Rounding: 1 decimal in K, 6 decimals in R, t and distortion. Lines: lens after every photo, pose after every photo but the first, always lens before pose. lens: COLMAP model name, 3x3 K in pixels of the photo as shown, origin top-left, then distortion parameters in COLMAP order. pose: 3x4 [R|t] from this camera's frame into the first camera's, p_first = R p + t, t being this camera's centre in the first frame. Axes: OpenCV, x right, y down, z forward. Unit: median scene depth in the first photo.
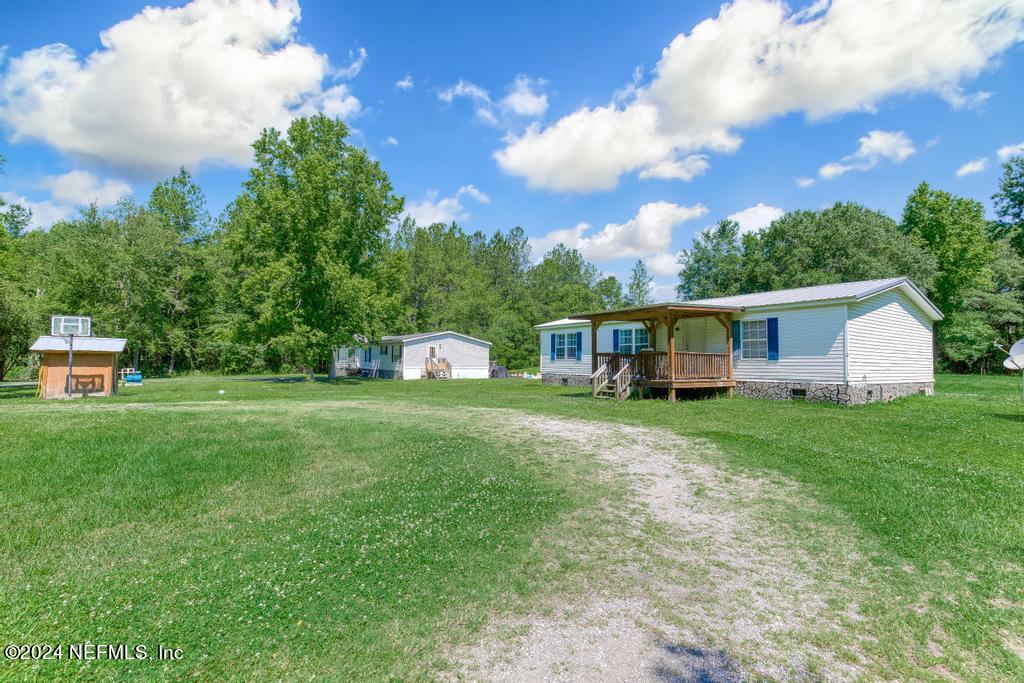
lens RADIAL K [[471.1, 0, 507.6], [0, 471.1, 349.8], [0, 0, 1]] dist [0.007541, -0.000599]
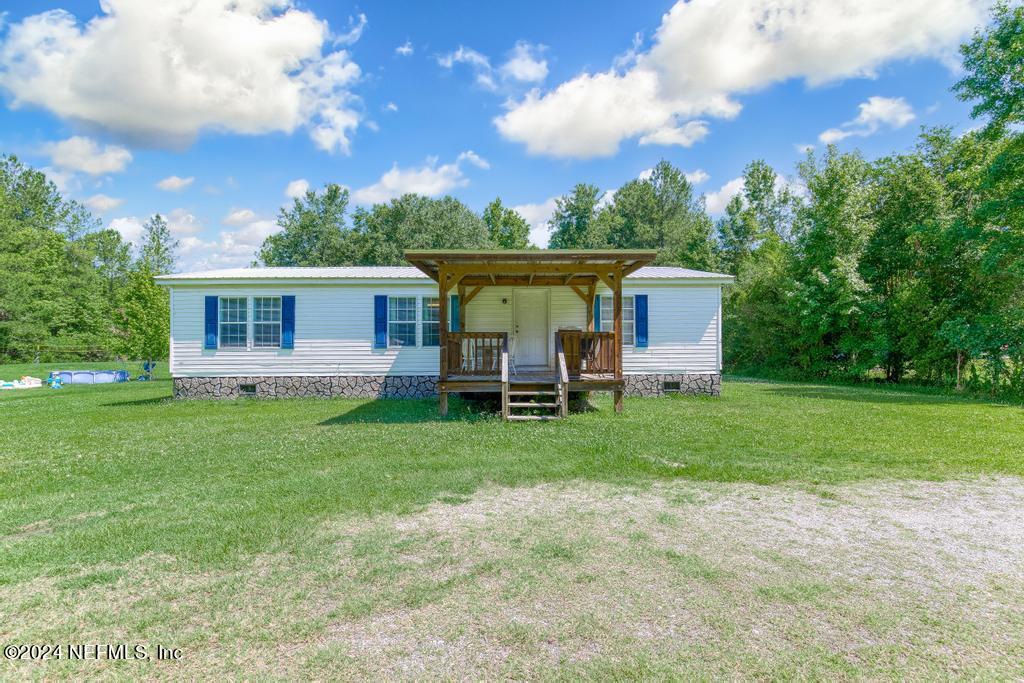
lens RADIAL K [[471.1, 0, 524.2], [0, 471.1, 349.6], [0, 0, 1]] dist [0.007541, -0.000599]
pose [[0.549592, -0.007776, 0.835397, -0.142475], [-0.014342, 0.999722, 0.018741, 0.008705], [-0.835310, -0.022281, 0.549327, 0.466451]]
